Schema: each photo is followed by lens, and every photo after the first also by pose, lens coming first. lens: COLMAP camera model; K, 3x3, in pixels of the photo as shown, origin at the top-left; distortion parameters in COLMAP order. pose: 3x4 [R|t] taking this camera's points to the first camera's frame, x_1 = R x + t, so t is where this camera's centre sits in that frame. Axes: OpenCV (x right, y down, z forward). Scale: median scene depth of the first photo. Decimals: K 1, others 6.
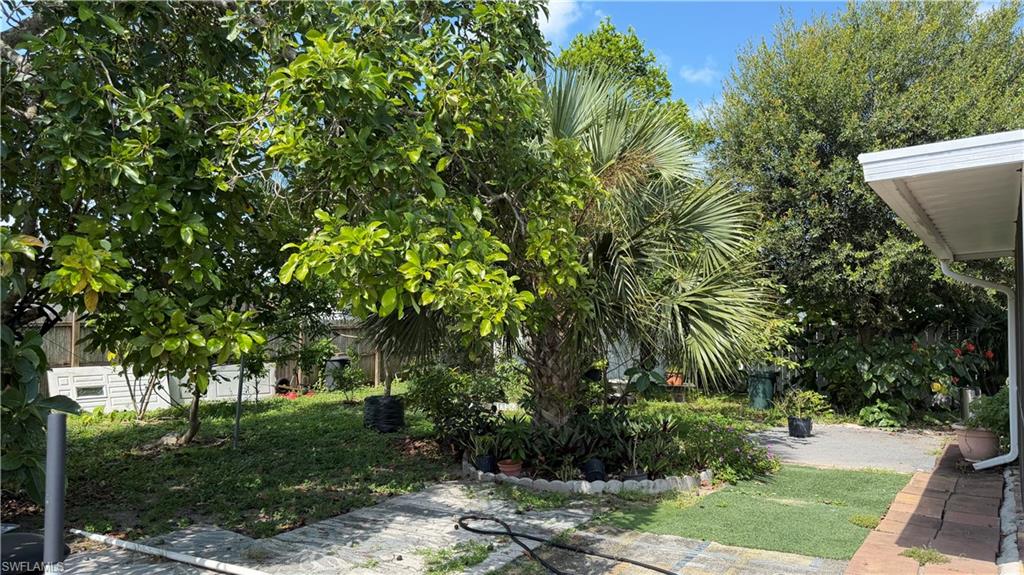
lens RADIAL K [[710.4, 0, 512.0], [0, 710.4, 287.5], [0, 0, 1]] dist [0.060073, -0.105508]
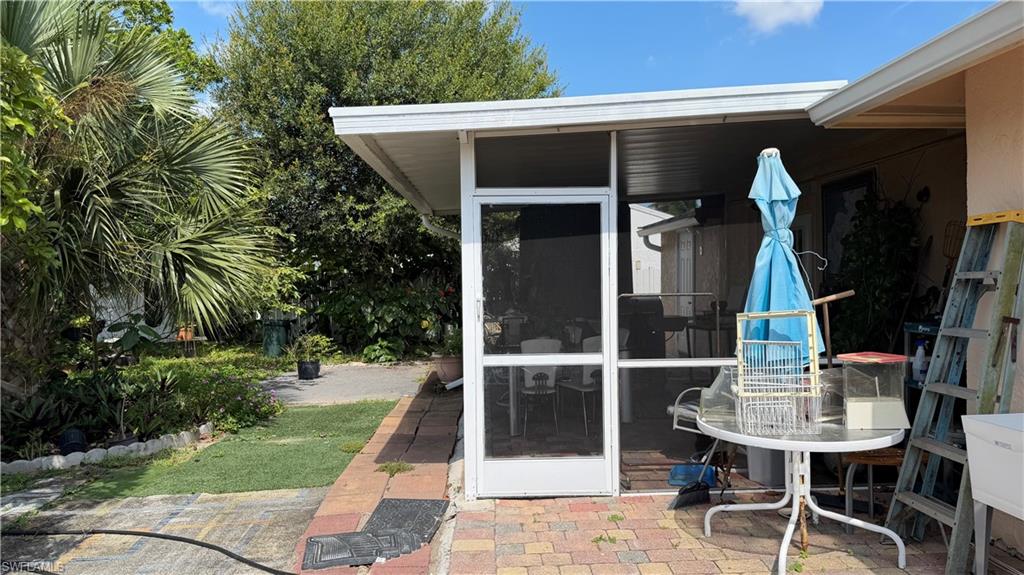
lens RADIAL K [[710.4, 0, 514.2], [0, 710.4, 292.9], [0, 0, 1]] dist [0.067152, -0.100493]
pose [[0.802761, -0.033635, 0.595352, 0.028416], [-0.011748, 0.997322, 0.072184, 0.003709], [-0.596186, -0.064940, 0.800216, -0.013555]]
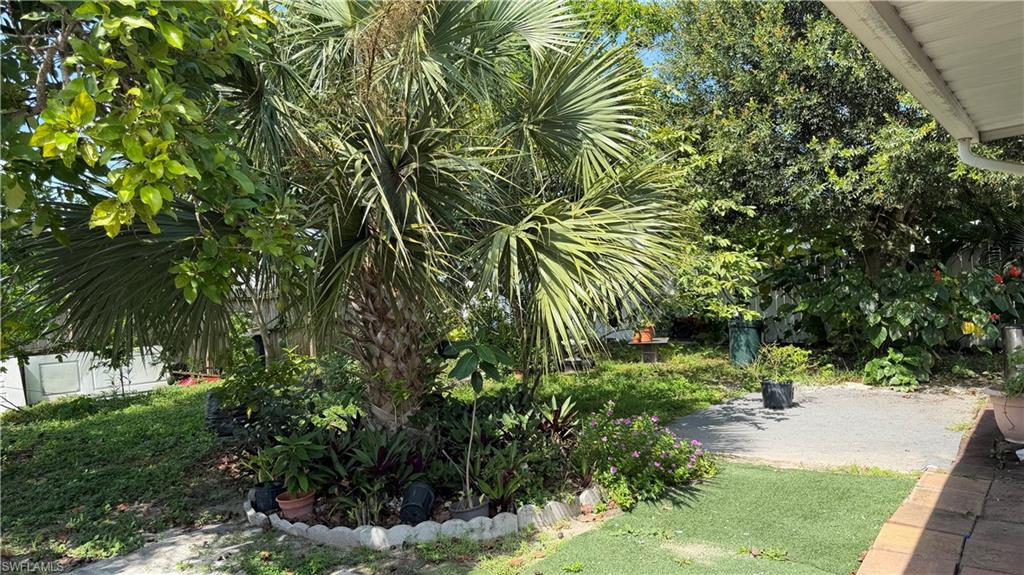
lens RADIAL K [[710.4, 0, 514.2], [0, 710.4, 292.9], [0, 0, 1]] dist [0.067152, -0.100493]
pose [[0.996562, -0.065949, -0.050154, 0.213566], [0.069325, 0.995215, 0.068858, 0.024384], [0.045373, -0.072098, 0.996365, 0.313020]]
